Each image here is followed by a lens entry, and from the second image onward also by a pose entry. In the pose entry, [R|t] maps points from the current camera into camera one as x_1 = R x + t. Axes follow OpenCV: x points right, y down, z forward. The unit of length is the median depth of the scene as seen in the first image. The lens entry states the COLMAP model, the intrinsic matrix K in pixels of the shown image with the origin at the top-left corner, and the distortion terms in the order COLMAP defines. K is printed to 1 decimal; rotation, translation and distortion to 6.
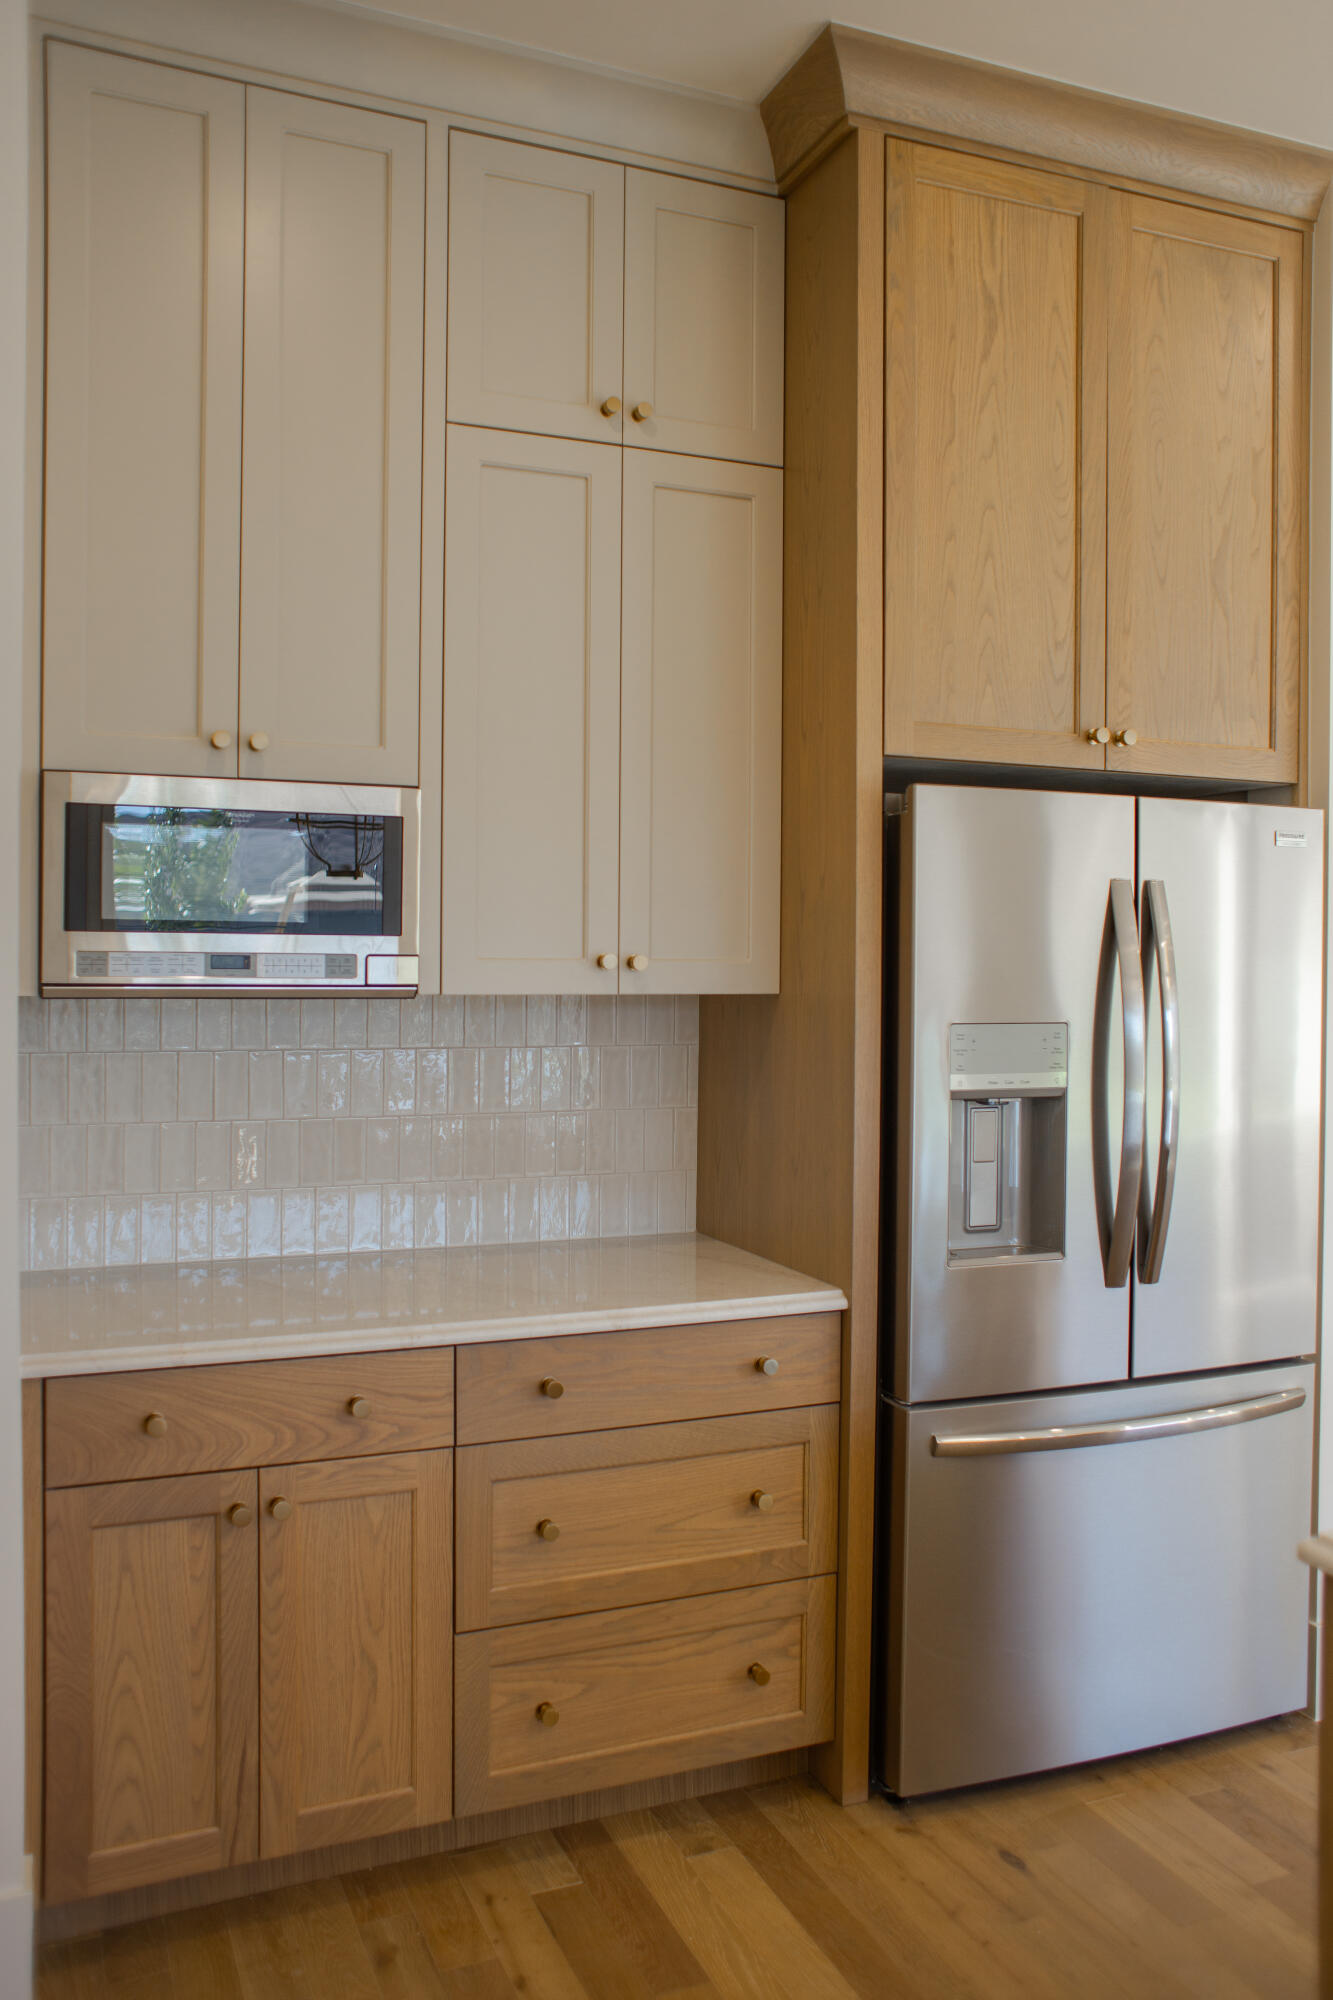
lens RADIAL K [[1608.9, 0, 661.9], [0, 1608.9, 972.1], [0, 0, 1]] dist [-0.084857, 0.117688]
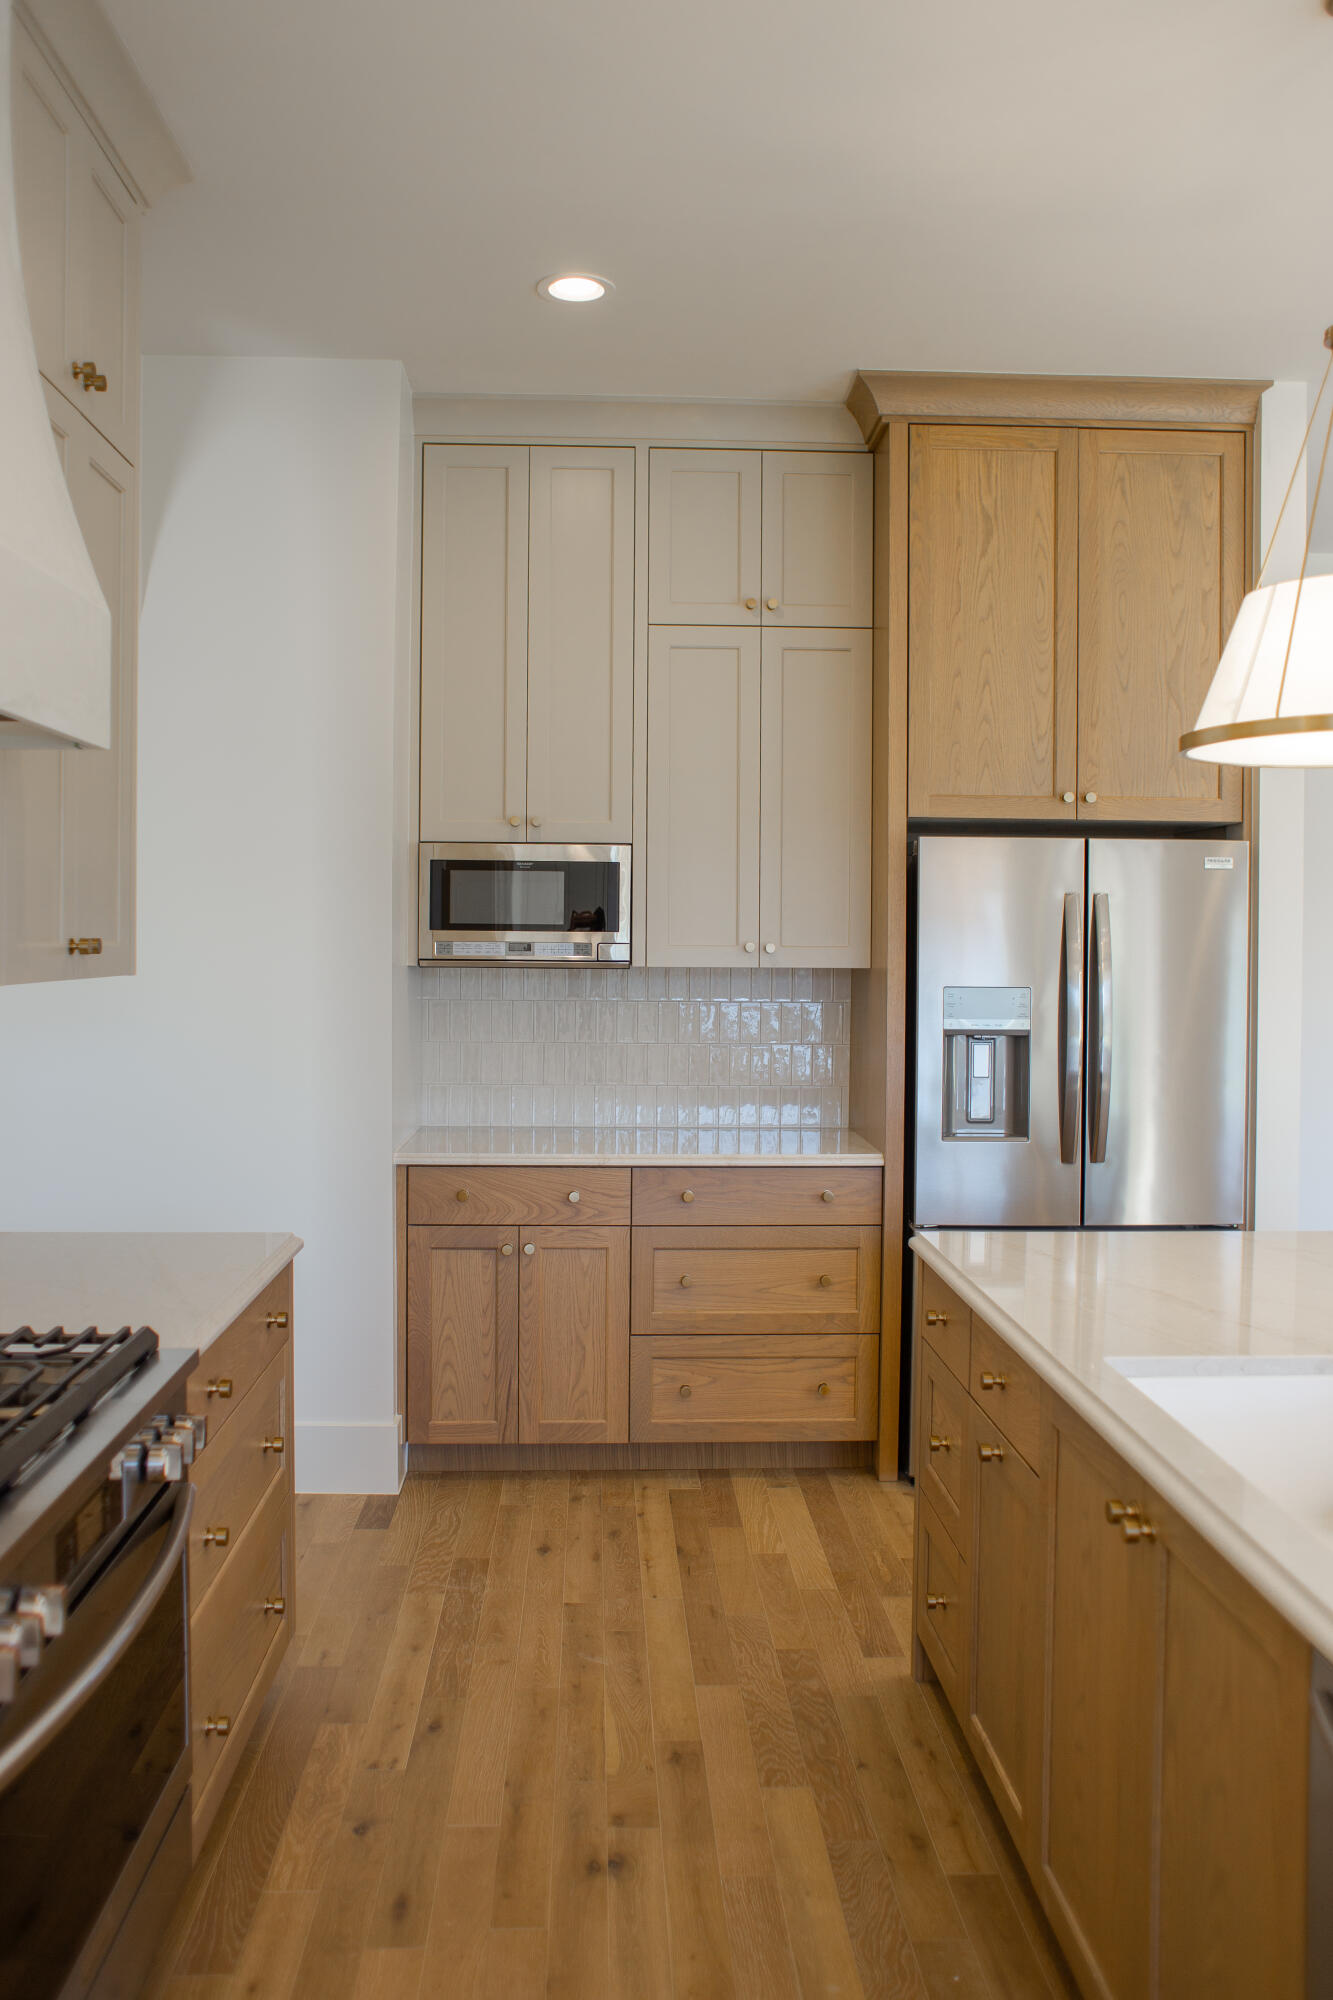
lens RADIAL K [[1651.5, 0, 669.5], [0, 1651.5, 952.5], [0, 0, 1]] dist [-0.034849, 0.000872]
pose [[0.940430, 0.002460, -0.339978, 0.475869], [-0.003900, 0.999986, -0.003552, 0.005235], [0.339964, 0.004666, 0.940427, -0.620316]]
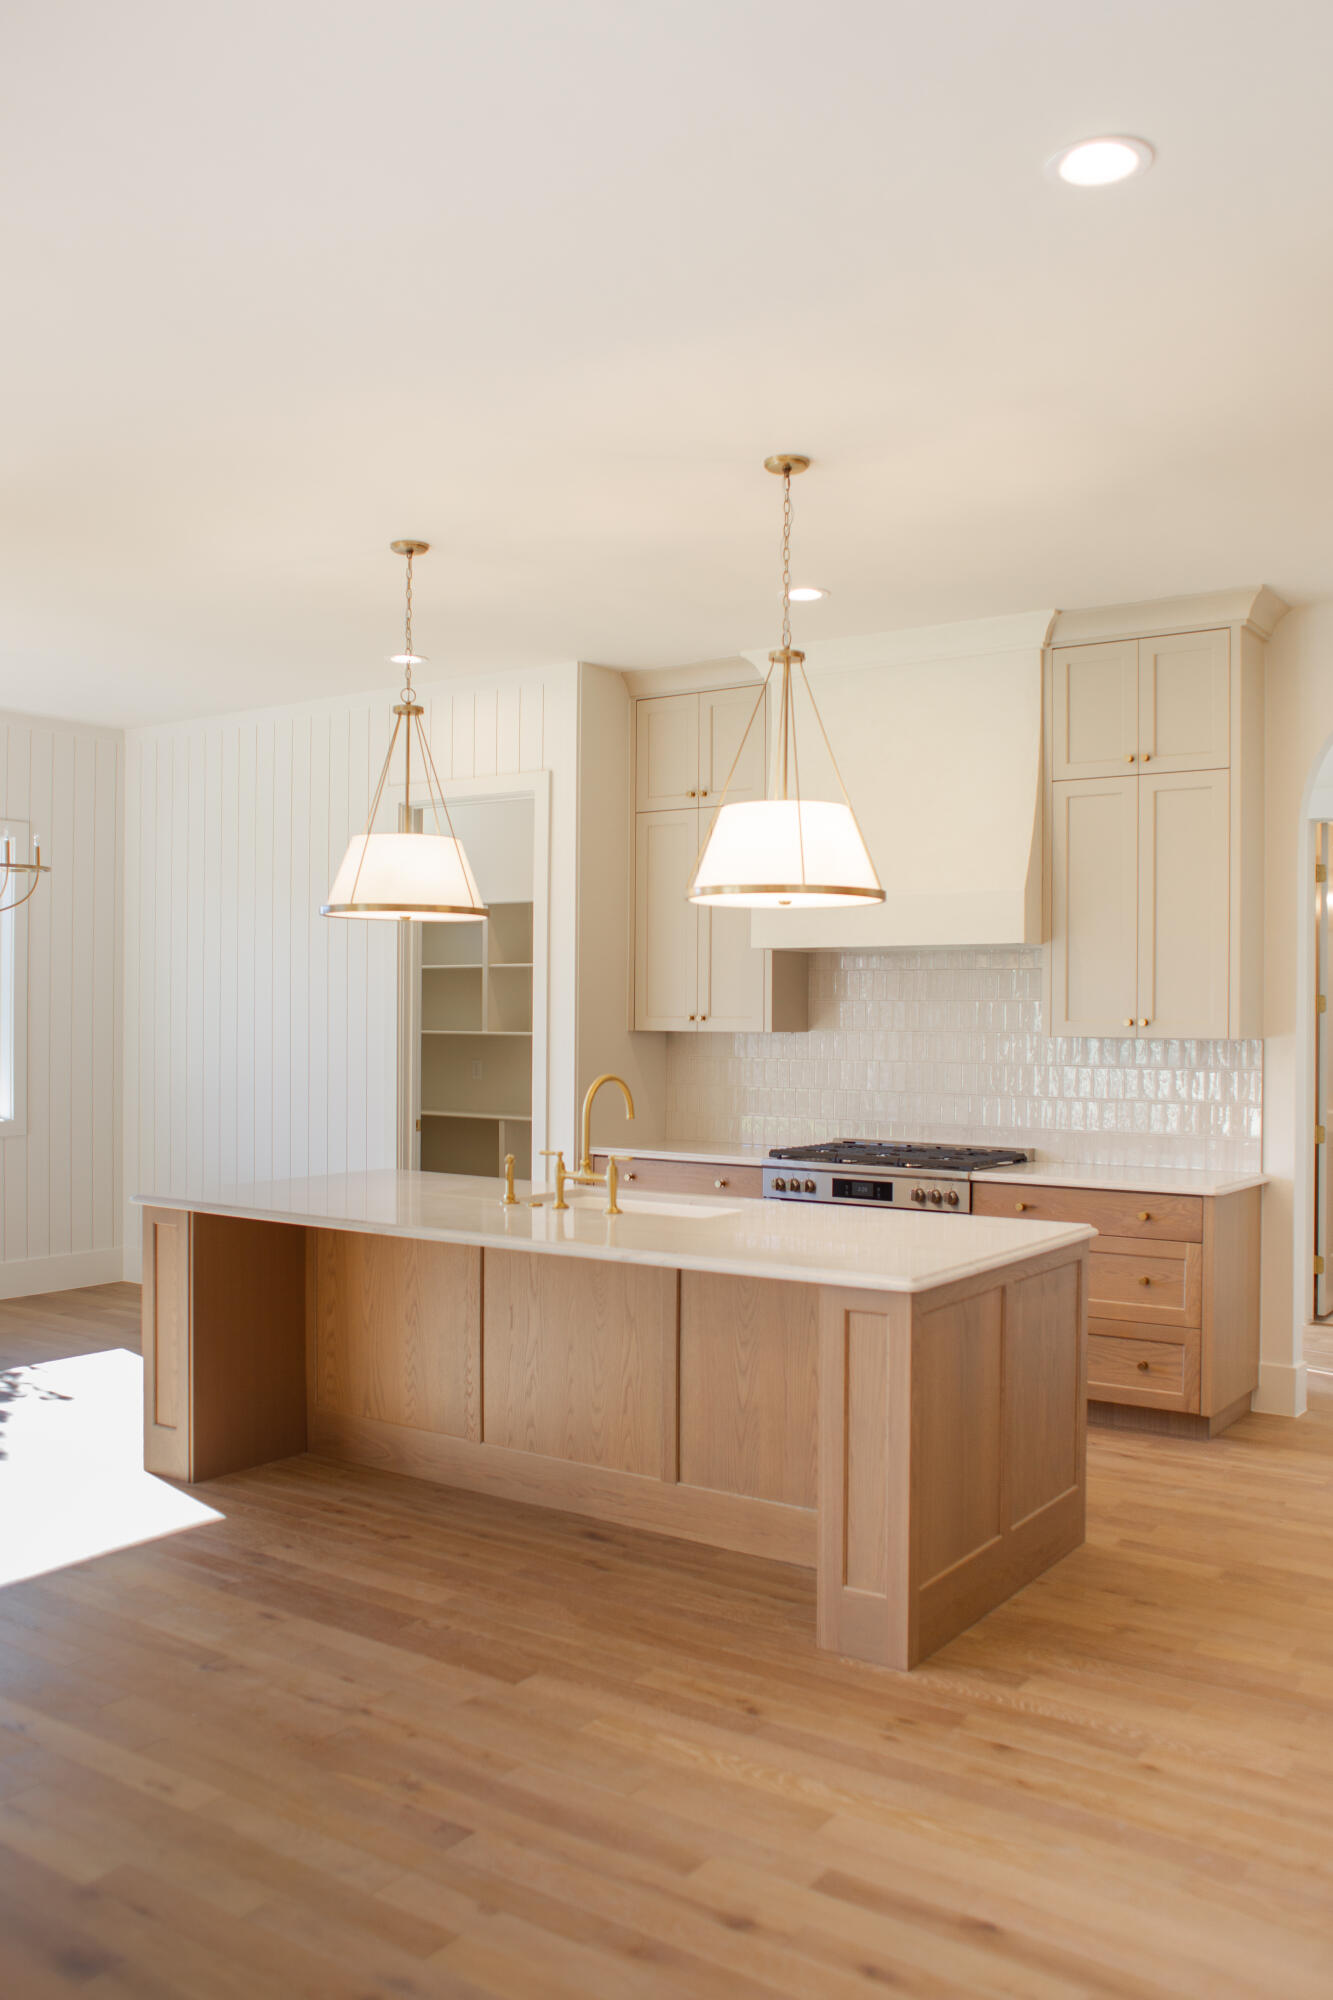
lens RADIAL K [[1623.8, 0, 605.4], [0, 1623.8, 1035.9], [0, 0, 1]] dist [-0.087408, 0.080790]
pose [[-0.856519, -0.004645, -0.516095, 1.528993], [-0.015946, 0.999720, 0.017467, -0.013959], [0.515869, 0.023191, -0.856353, 1.747163]]
